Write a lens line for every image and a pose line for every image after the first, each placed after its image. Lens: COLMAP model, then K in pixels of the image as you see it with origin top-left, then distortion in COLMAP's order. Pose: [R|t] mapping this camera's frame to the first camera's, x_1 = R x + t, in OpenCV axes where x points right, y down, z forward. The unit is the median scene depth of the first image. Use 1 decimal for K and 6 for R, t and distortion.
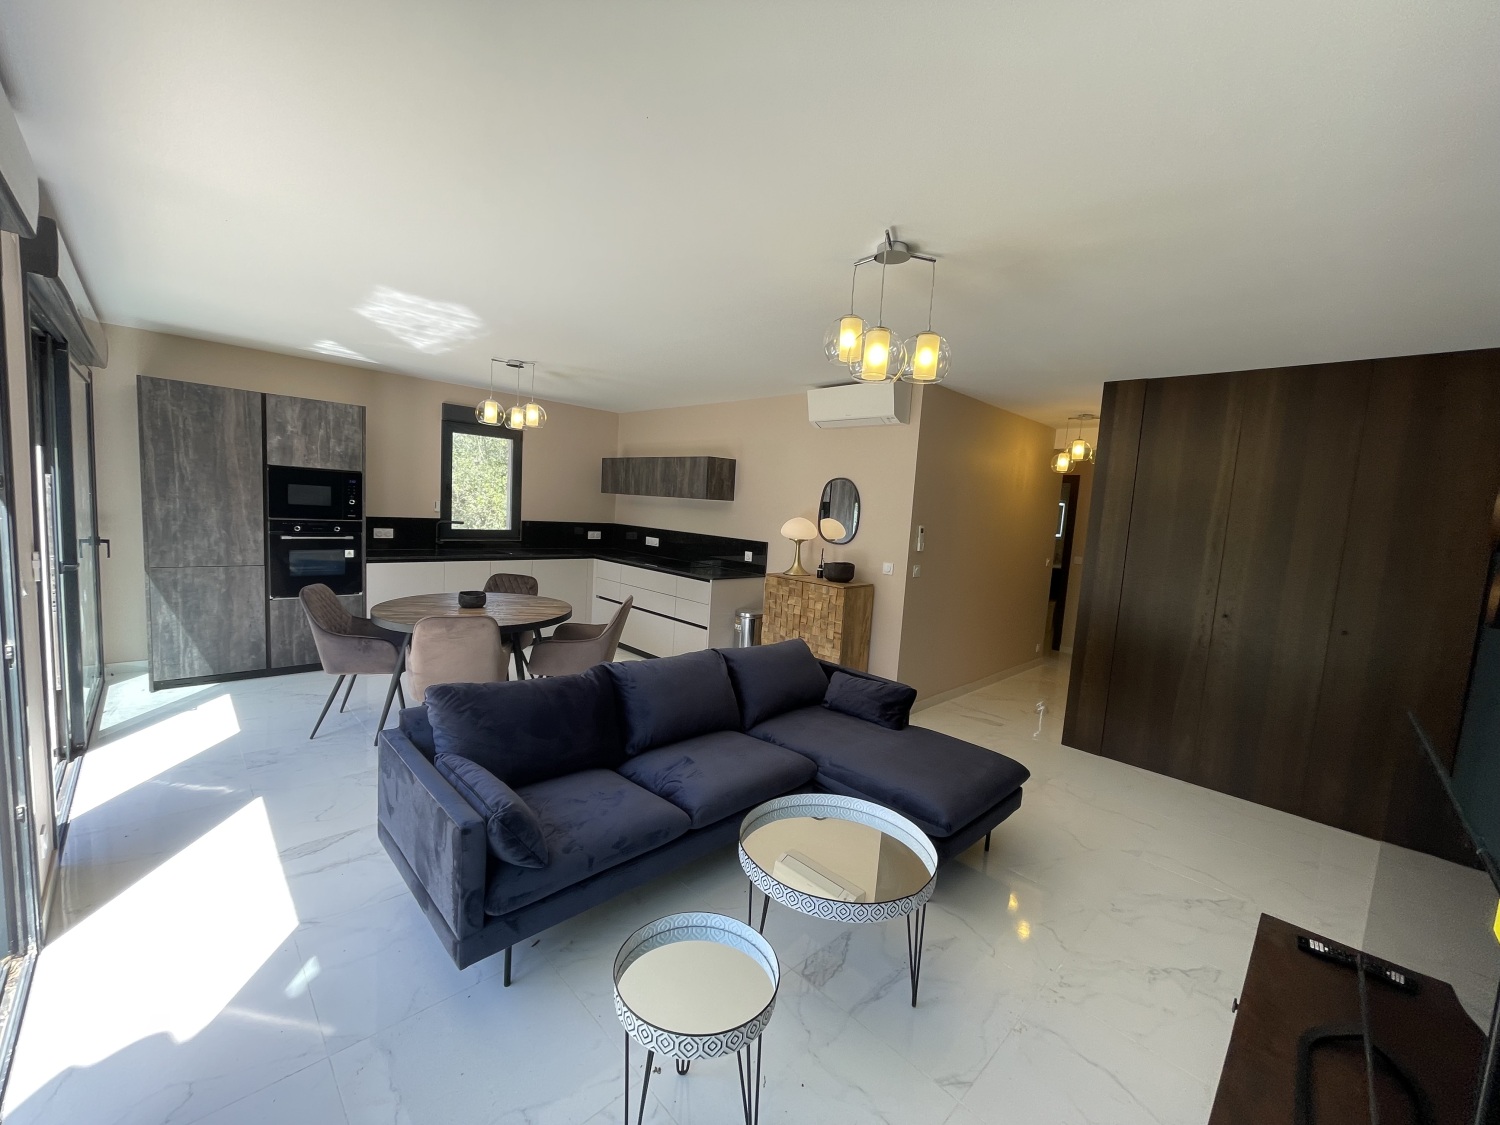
lens RADIAL K [[599.6, 0, 750.0], [0, 599.6, 566.1], [0, 0, 1]] dist [0.000271, -0.000441]
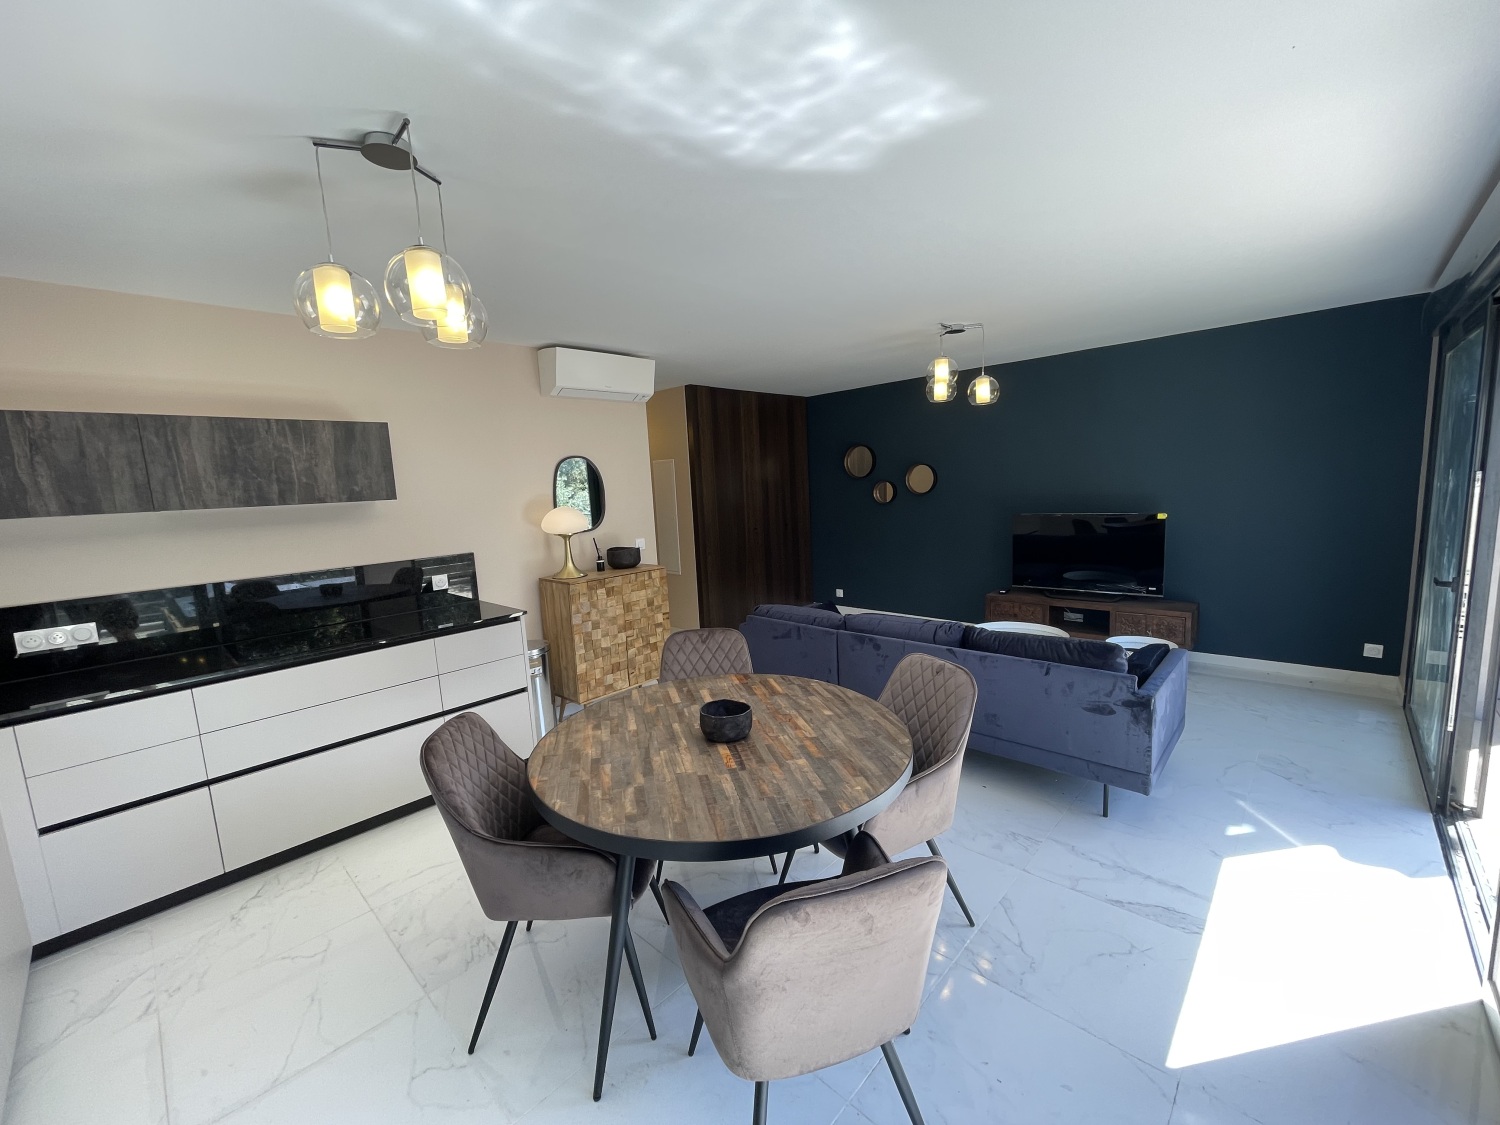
lens RADIAL K [[599.6, 0, 750.0], [0, 599.6, 566.1], [0, 0, 1]] dist [0.000271, -0.000441]
pose [[-0.038298, -0.202064, 0.978623, -0.795194], [0.146660, 0.967600, 0.205528, -0.144264], [-0.988445, 0.151397, -0.007422, 0.837951]]
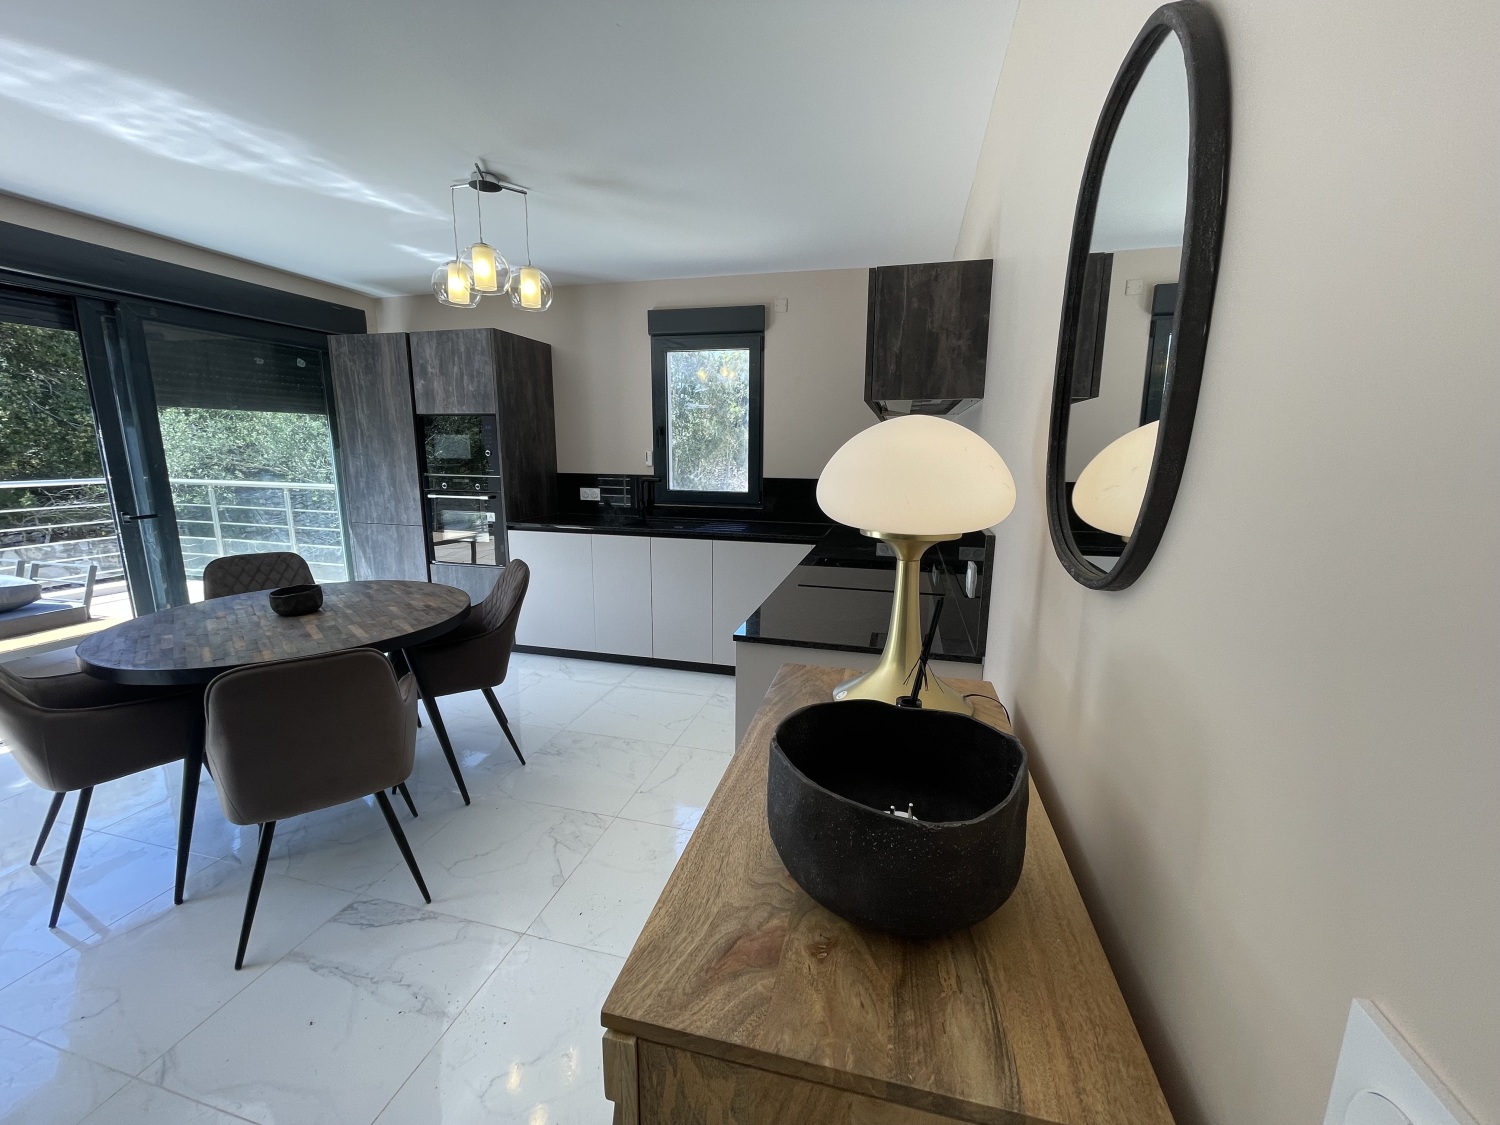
lens RADIAL K [[607.0, 0, 745.8], [0, 607.0, 569.6], [0, 0, 1]] dist [-0.009974, 0.006826]
pose [[0.510089, 0.114894, -0.852413, 0.241168], [-0.064020, 0.993361, 0.095582, -0.054409], [0.857736, 0.005816, 0.514058, 0.932198]]
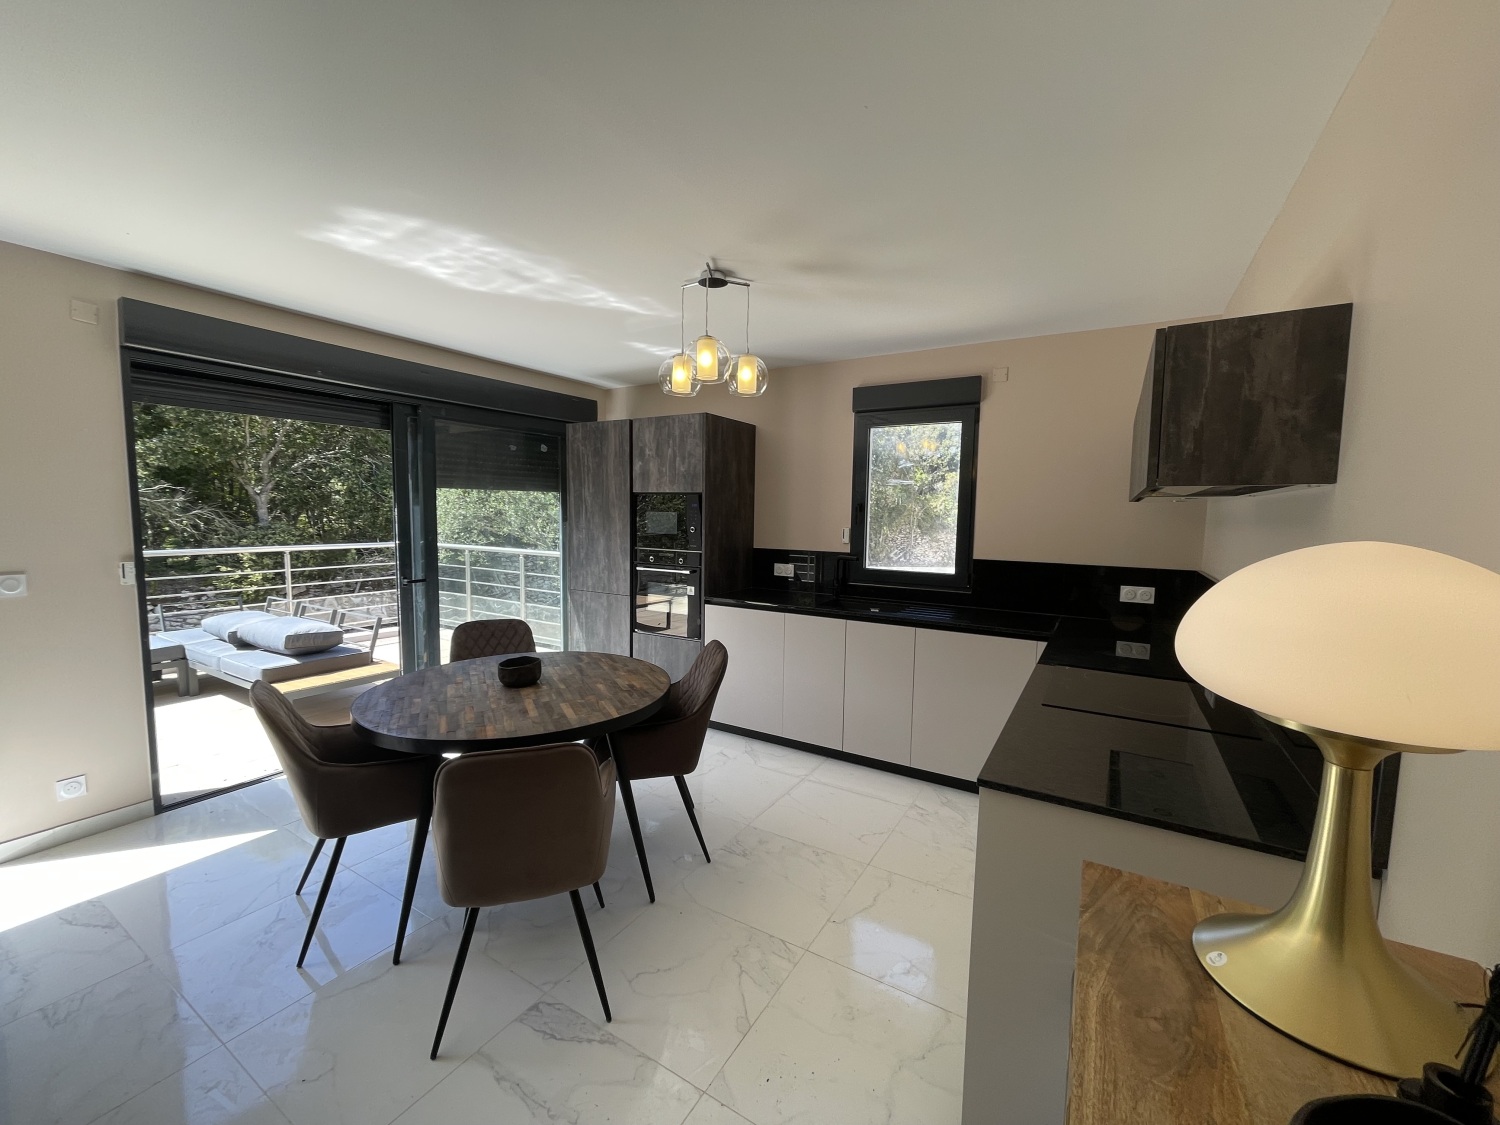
lens RADIAL K [[604.5, 0, 746.1], [0, 604.5, 571.6], [0, 0, 1]] dist [-0.000263, -0.000331]
pose [[0.241181, 0.039002, -0.969696, 0.183171], [-0.097066, 0.995151, 0.015883, -0.073556], [0.965614, 0.090294, 0.243797, 0.924697]]
